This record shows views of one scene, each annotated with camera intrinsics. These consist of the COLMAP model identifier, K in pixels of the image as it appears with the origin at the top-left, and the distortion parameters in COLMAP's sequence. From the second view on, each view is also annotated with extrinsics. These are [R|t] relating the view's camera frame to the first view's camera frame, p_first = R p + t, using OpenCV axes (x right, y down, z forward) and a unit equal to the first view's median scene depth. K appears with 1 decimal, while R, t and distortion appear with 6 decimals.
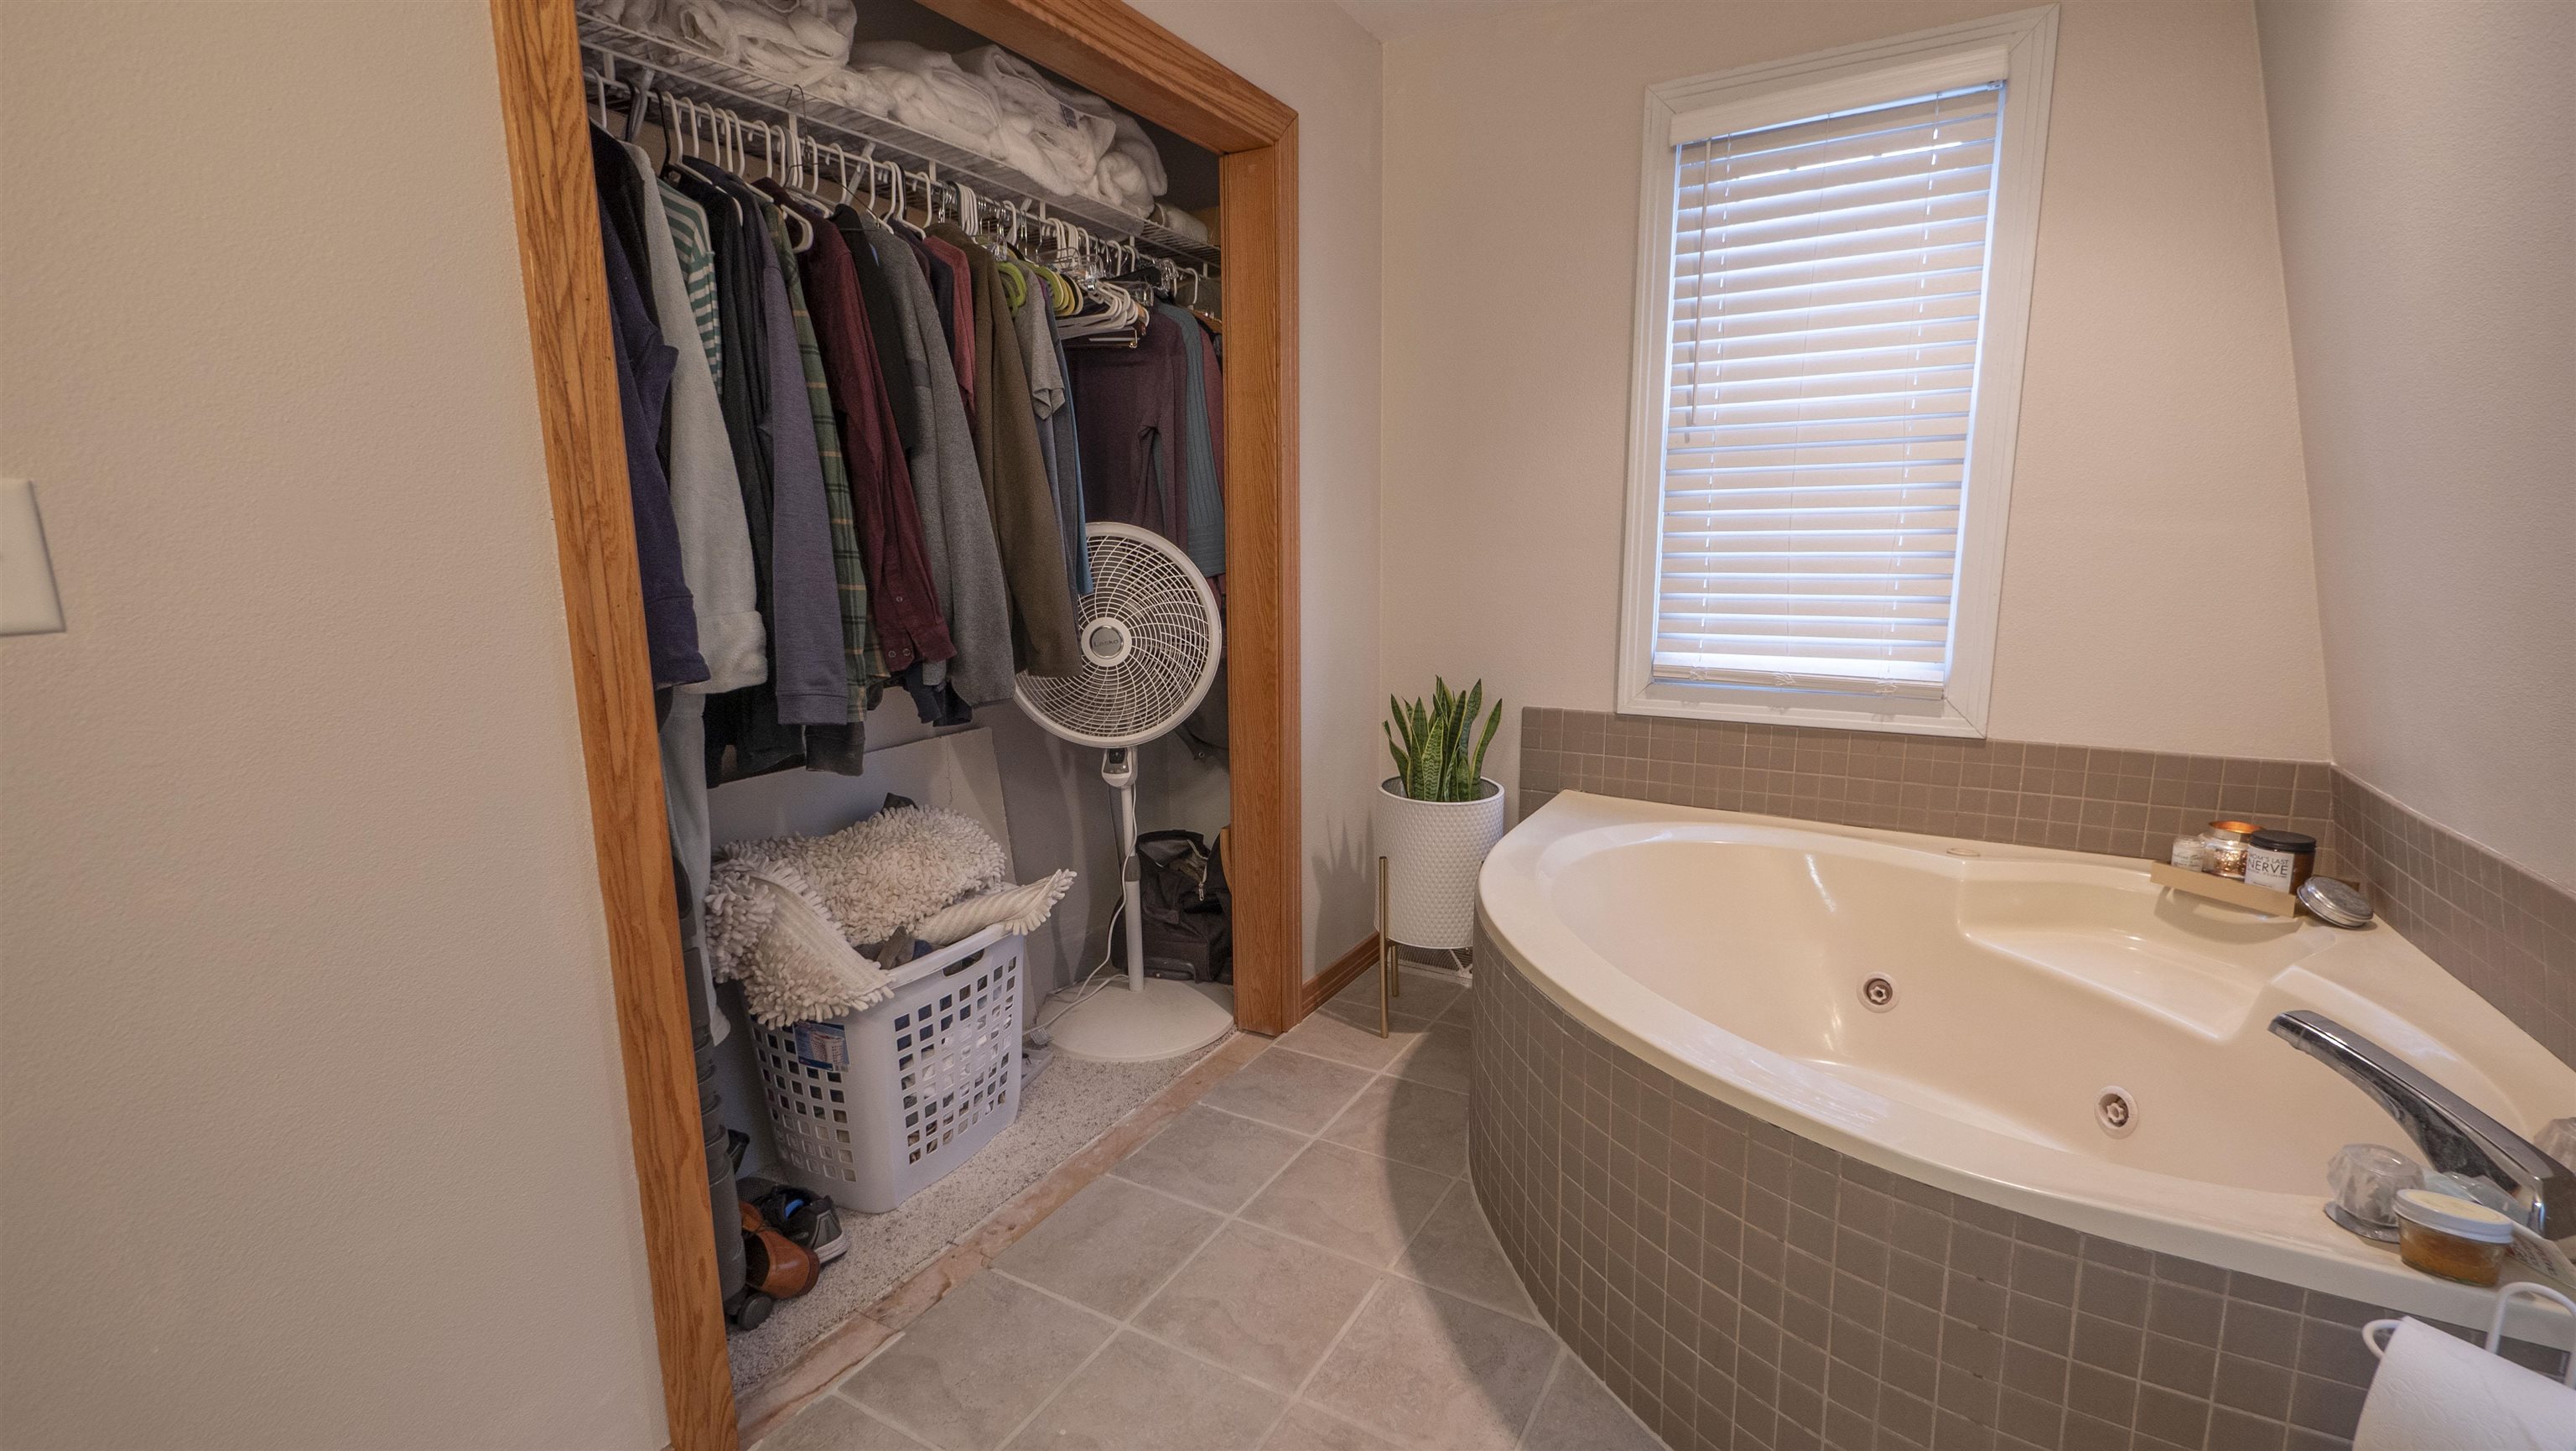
lens RADIAL K [[1082.6, 0, 1296.5], [0, 1082.6, 732.3], [0, 0, 1]] dist [-0.003050, 0.000285]
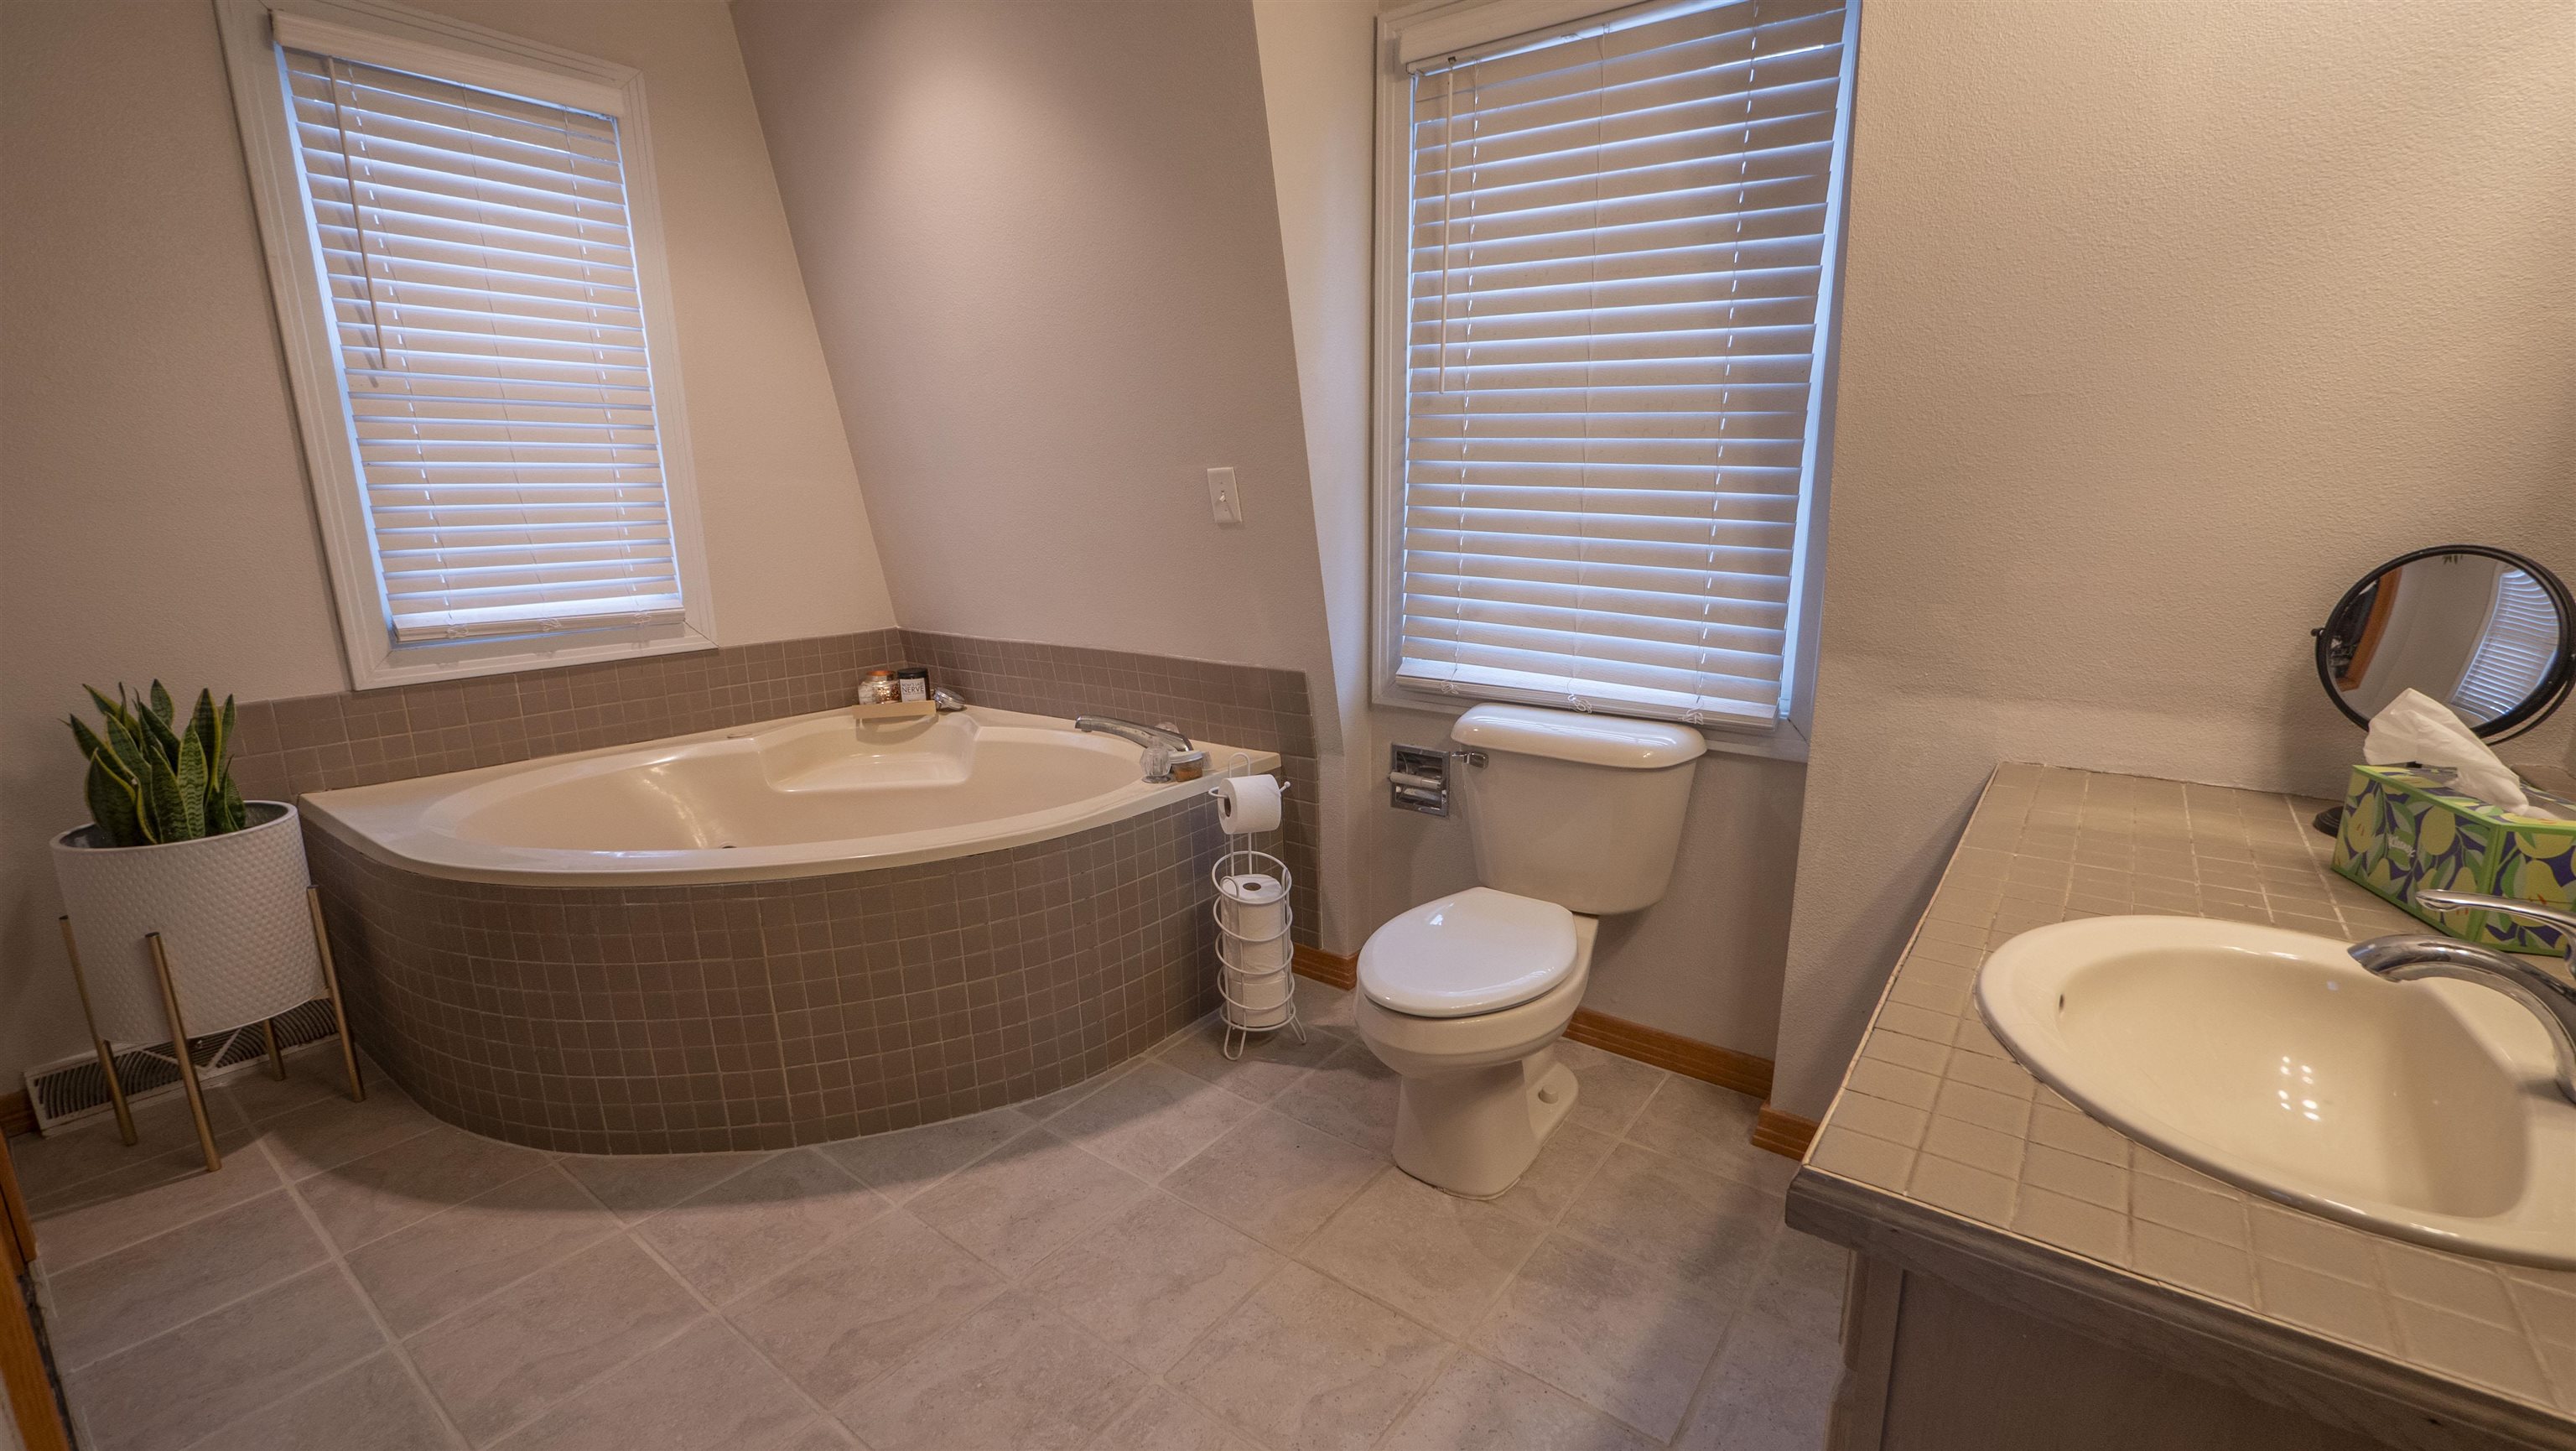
lens RADIAL K [[1082.6, 0, 1298.9], [0, 1082.6, 724.2], [0, 0, 1]] dist [-0.003050, 0.000285]
pose [[0.136962, -0.204417, 0.969255, -0.539603], [0.182081, 0.966999, 0.178212, -0.009717], [-0.973698, 0.152075, 0.169663, 0.125623]]
